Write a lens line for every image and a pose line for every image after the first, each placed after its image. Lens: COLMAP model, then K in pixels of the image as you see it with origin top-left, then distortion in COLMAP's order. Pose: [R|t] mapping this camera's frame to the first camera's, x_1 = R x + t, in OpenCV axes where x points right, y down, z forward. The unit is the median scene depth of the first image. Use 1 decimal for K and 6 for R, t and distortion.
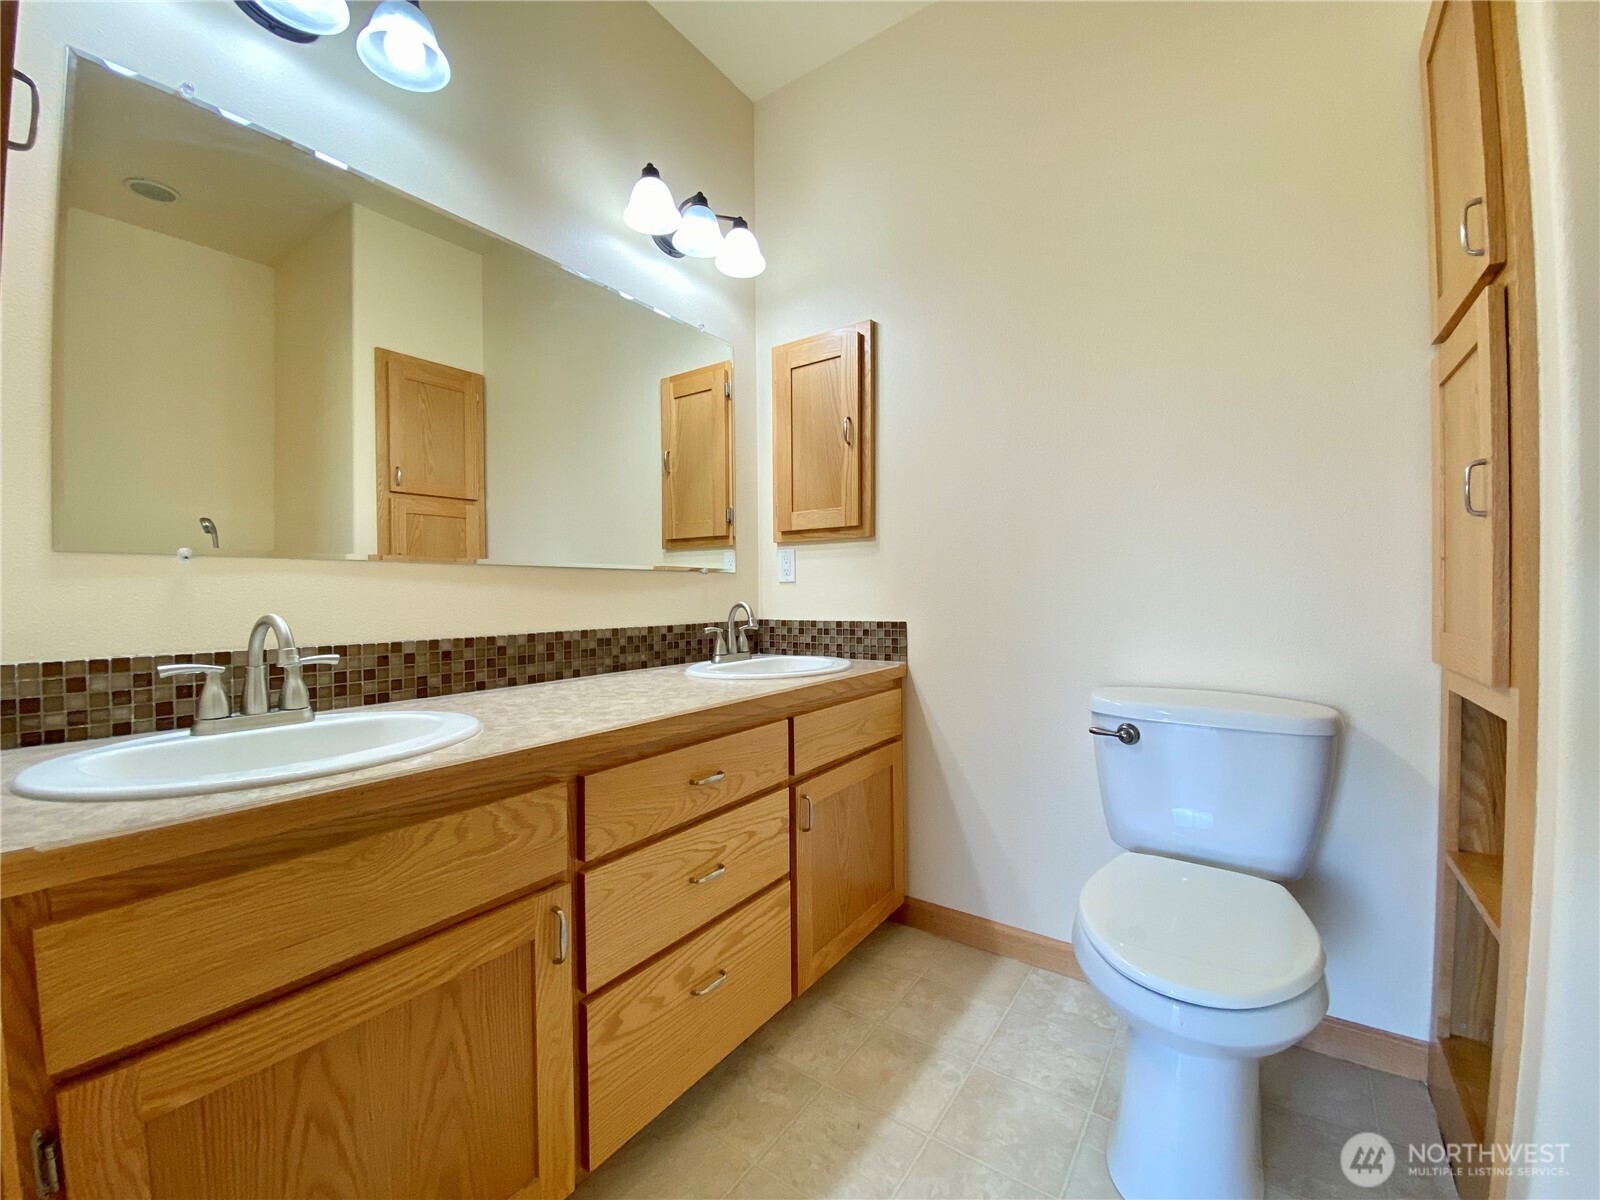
lens RADIAL K [[645.8, 0, 792.1], [0, 645.8, 593.4], [0, 0, 1]] dist [0.030130, -0.028280]
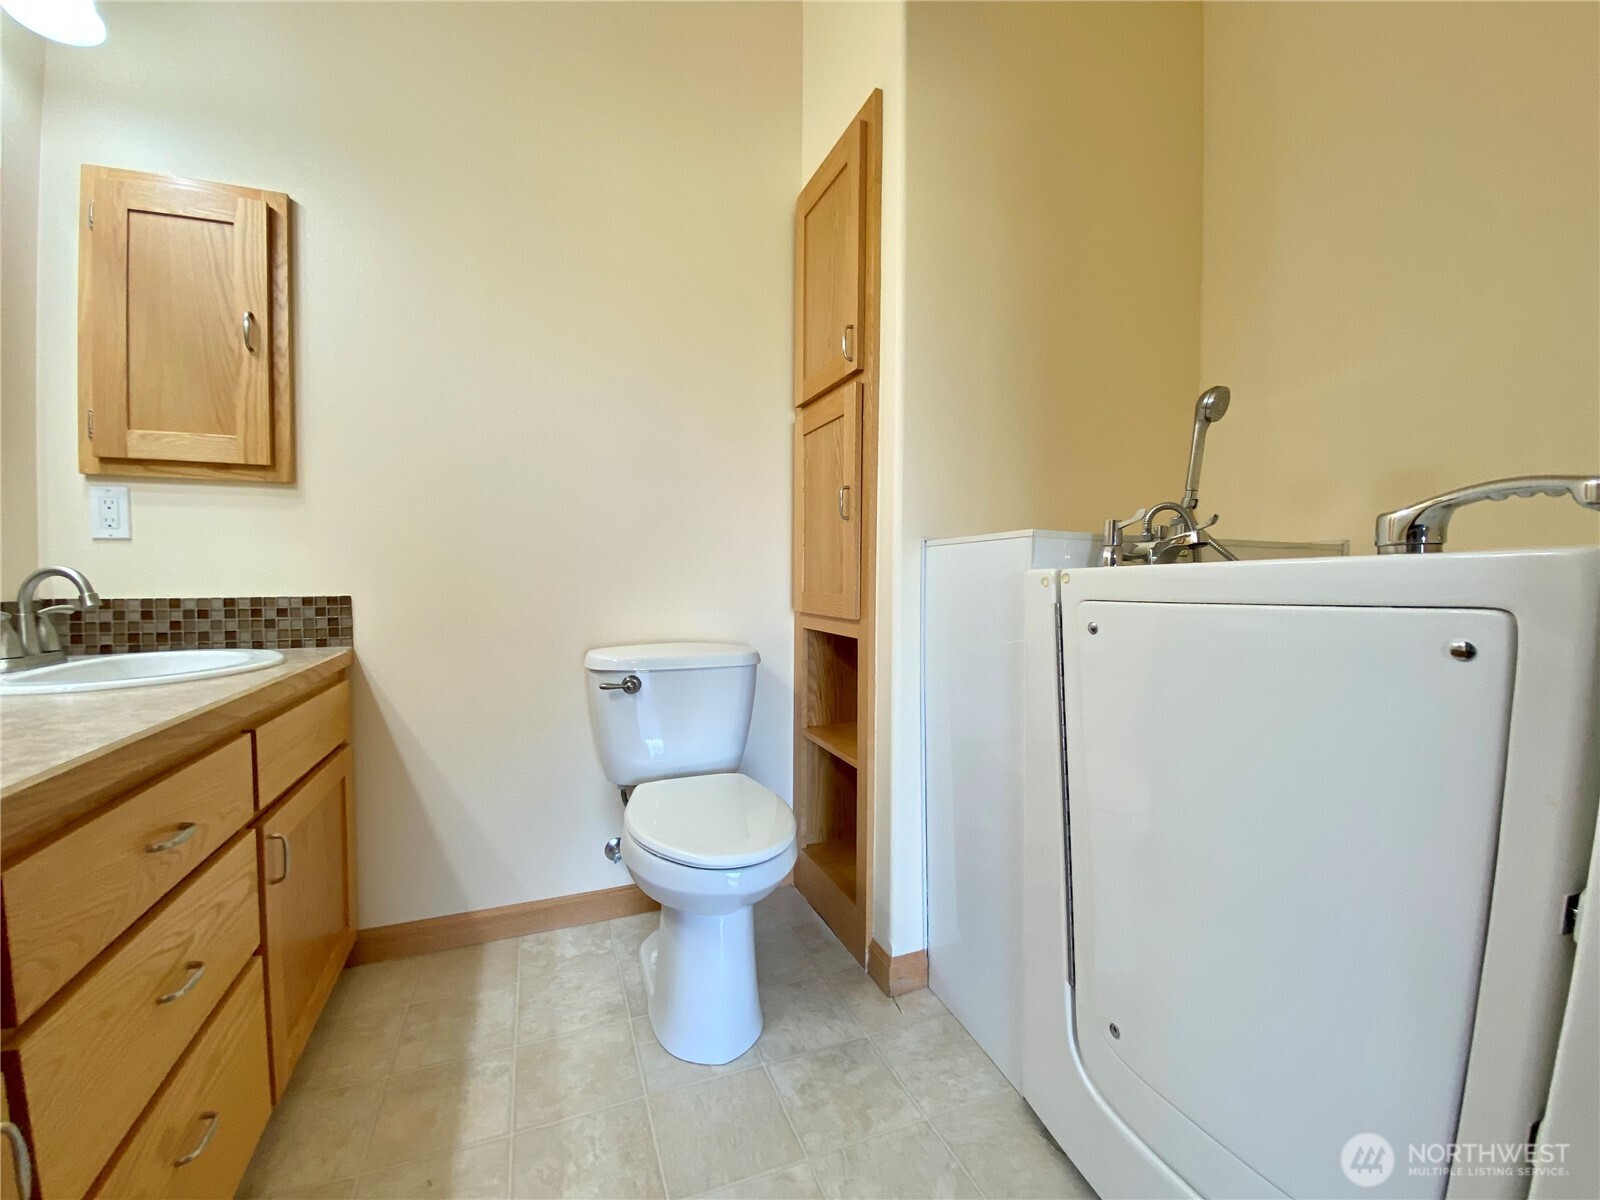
lens RADIAL K [[645.3, 0, 800.0], [0, 645.3, 600.0], [0, 0, 1]] dist [0.029991, -0.028644]
pose [[0.525584, -0.017680, 0.850558, -0.221931], [-0.005910, 0.999684, 0.024432, 0.026612], [-0.850721, -0.017868, 0.525313, 0.108721]]
